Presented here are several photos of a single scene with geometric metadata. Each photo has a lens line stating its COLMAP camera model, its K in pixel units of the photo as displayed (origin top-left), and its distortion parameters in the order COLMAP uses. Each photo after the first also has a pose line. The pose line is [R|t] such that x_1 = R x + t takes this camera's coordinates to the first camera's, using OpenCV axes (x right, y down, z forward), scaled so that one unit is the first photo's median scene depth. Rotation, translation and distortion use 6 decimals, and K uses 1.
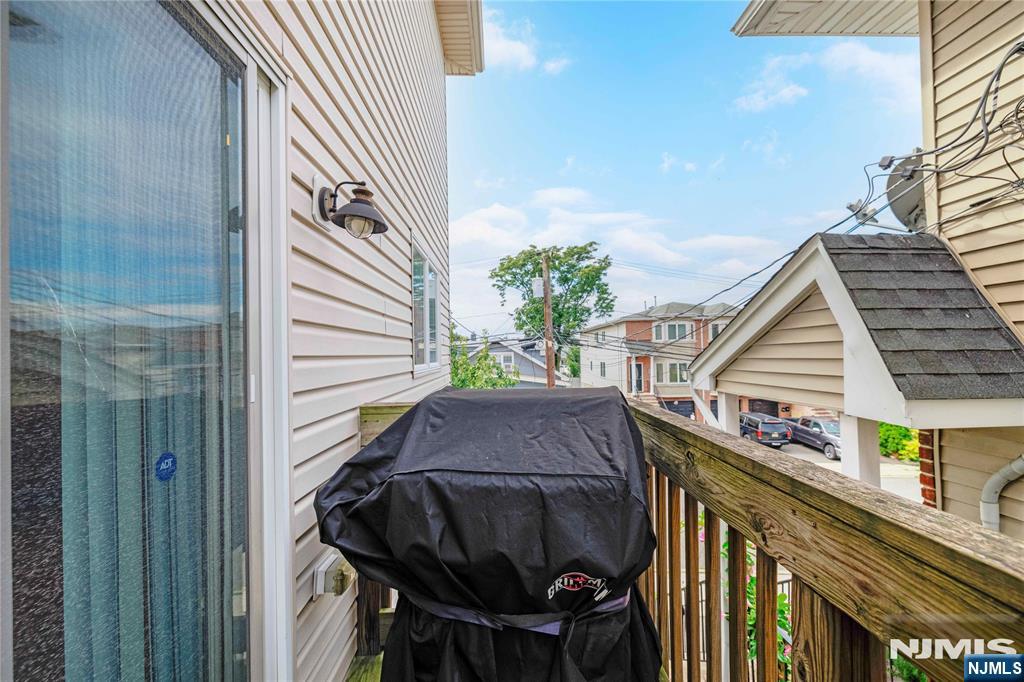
lens RADIAL K [[436.9, 0, 516.2], [0, 436.9, 345.5], [0, 0, 1]] dist [-0.000638, -0.000105]
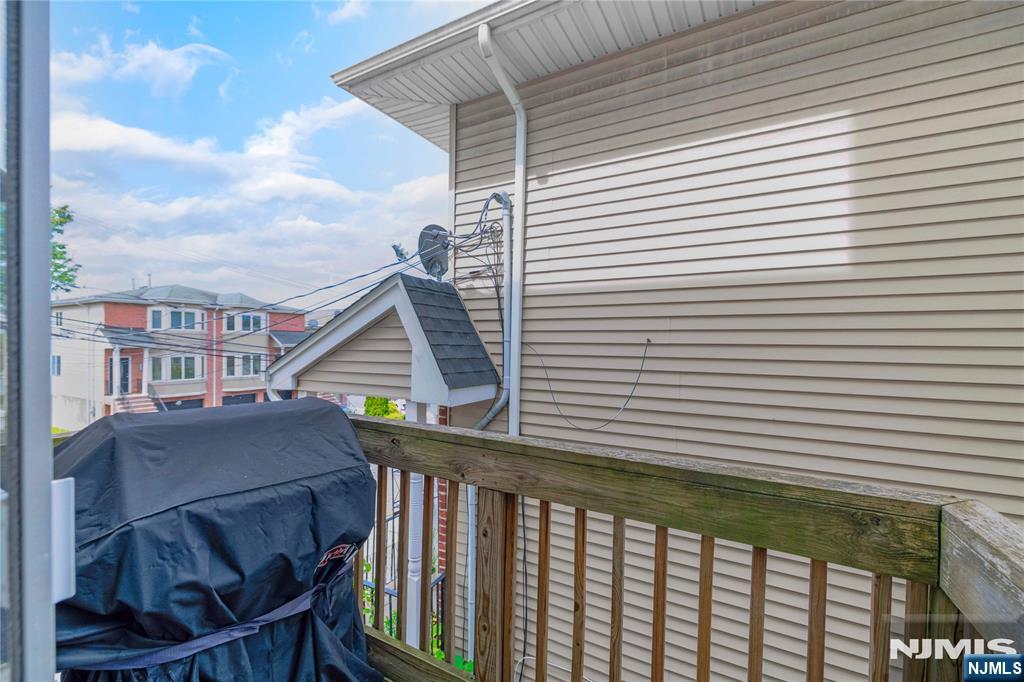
lens RADIAL K [[436.9, 0, 513.5], [0, 436.9, 346.7], [0, 0, 1]] dist [-0.000638, -0.000105]
pose [[0.519904, 0.014560, 0.854101, -0.318290], [-0.032829, 0.999457, 0.002946, -0.040000], [-0.853594, -0.029571, 0.520100, -0.043118]]
